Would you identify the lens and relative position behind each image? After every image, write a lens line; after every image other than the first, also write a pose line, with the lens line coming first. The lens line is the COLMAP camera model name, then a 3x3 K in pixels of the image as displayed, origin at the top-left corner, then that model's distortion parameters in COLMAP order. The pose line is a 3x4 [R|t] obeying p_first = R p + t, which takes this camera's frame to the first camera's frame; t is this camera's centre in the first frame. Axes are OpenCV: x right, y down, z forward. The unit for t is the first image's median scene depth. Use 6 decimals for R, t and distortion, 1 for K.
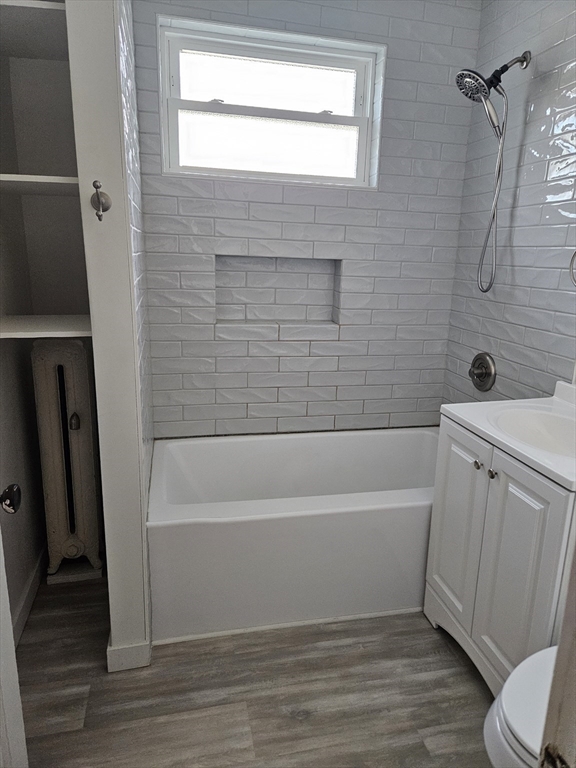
lens RADIAL K [[513.2, 0, 292.4], [0, 513.2, 381.3], [0, 0, 1]] dist [0.079713, -0.063537]
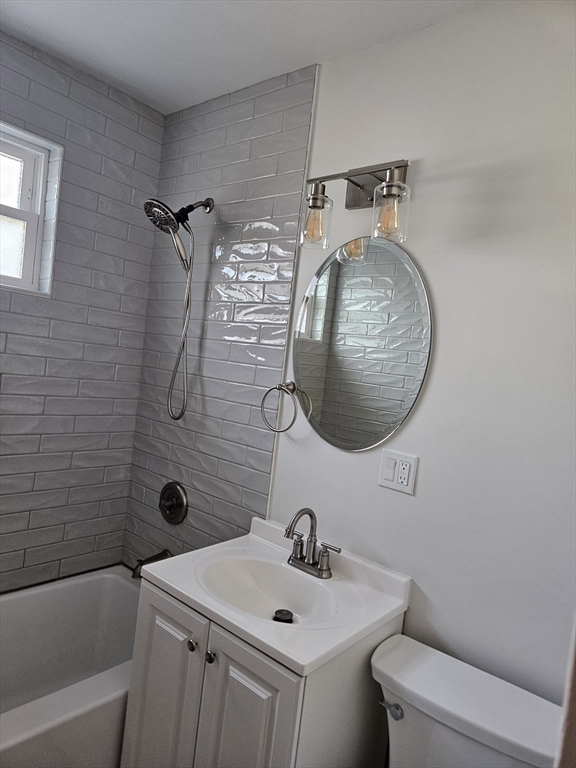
lens RADIAL K [[513.2, 0, 292.4], [0, 513.2, 381.3], [0, 0, 1]] dist [0.079713, -0.063537]
pose [[0.797096, 0.040136, 0.602518, -0.032403], [0.054825, 0.988858, -0.138401, -0.103220], [-0.601359, 0.143352, 0.786014, 0.124870]]
